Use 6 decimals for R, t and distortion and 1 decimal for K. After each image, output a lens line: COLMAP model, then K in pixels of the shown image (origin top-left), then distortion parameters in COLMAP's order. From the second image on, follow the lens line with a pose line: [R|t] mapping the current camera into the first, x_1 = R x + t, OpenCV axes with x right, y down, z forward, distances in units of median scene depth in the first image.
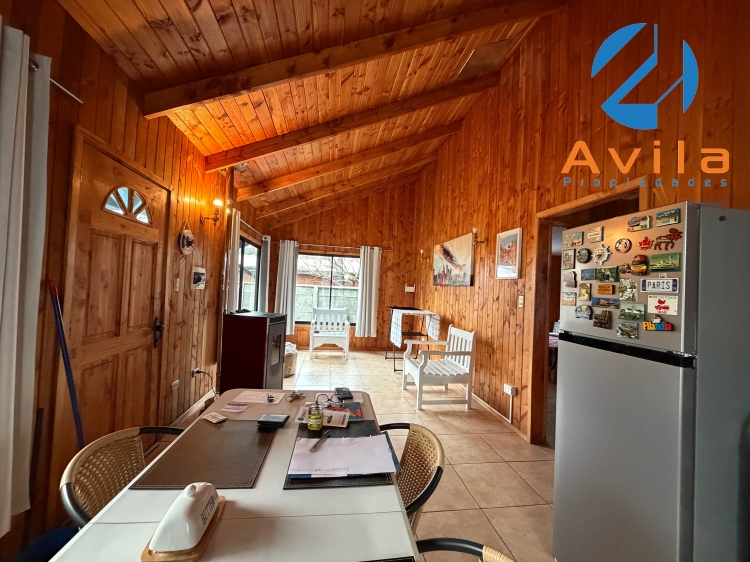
lens RADIAL K [[296.9, 0, 374.1], [0, 296.9, 282.2], [0, 0, 1]] dist [0.000395, -0.000185]
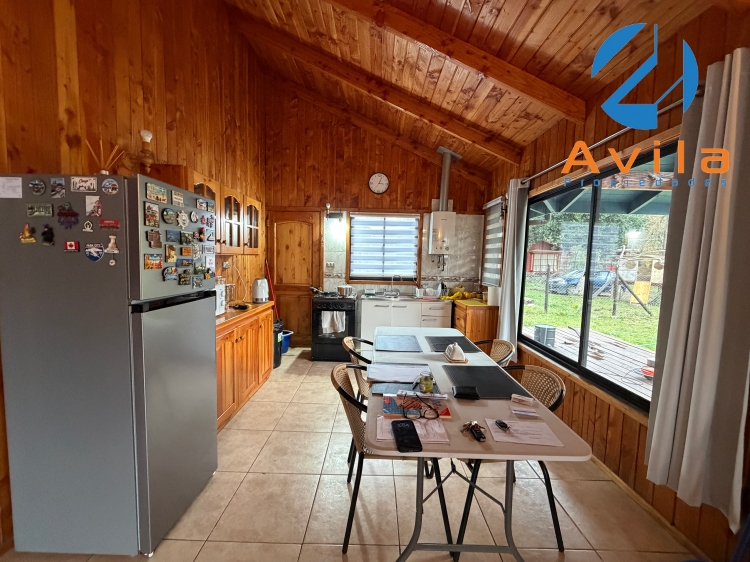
lens RADIAL K [[296.9, 0, 373.2], [0, 296.9, 281.0], [0, 0, 1]] dist [0.000395, -0.000185]
pose [[-0.984769, -0.086159, 0.151019, -0.052476], [-0.078435, 0.995323, 0.056388, 0.006594], [-0.155171, 0.043684, -0.986921, 0.845707]]
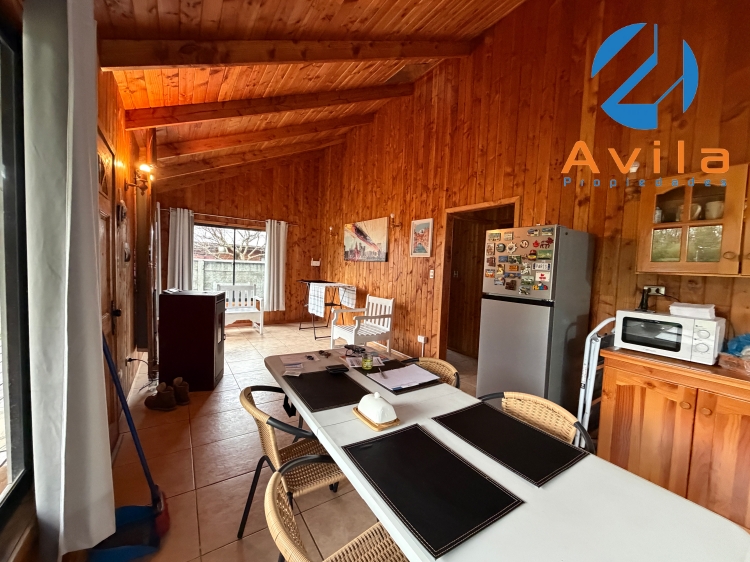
lens RADIAL K [[296.9, 0, 374.4], [0, 296.9, 282.4], [0, 0, 1]] dist [0.000395, -0.000185]
pose [[0.905612, -0.033264, 0.422800, -0.296189], [-0.007323, 0.995544, 0.094010, -0.020886], [-0.424043, -0.088233, 0.901334, -0.101769]]
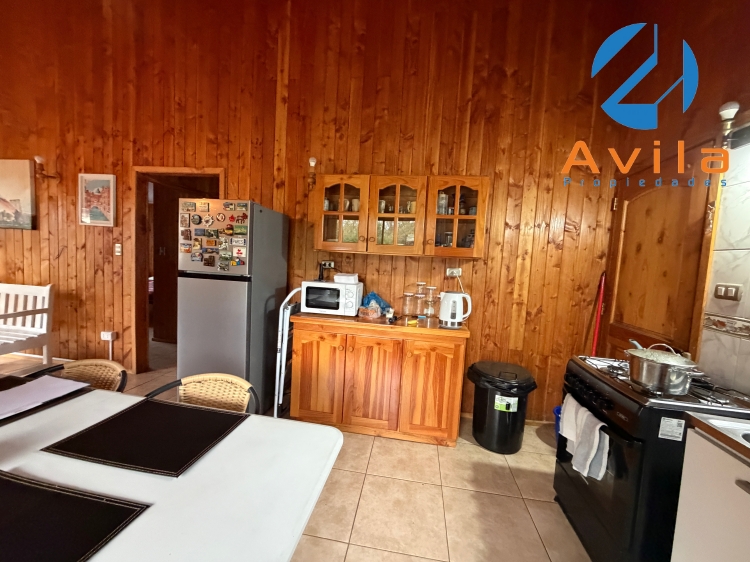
lens RADIAL K [[296.9, 0, 373.5], [0, 296.9, 282.2], [0, 0, 1]] dist [0.000395, -0.000185]
pose [[0.297516, -0.101176, 0.949341, -0.220685], [-0.066049, 0.989805, 0.126188, -0.010708], [-0.952430, -0.100246, 0.287800, -0.144684]]
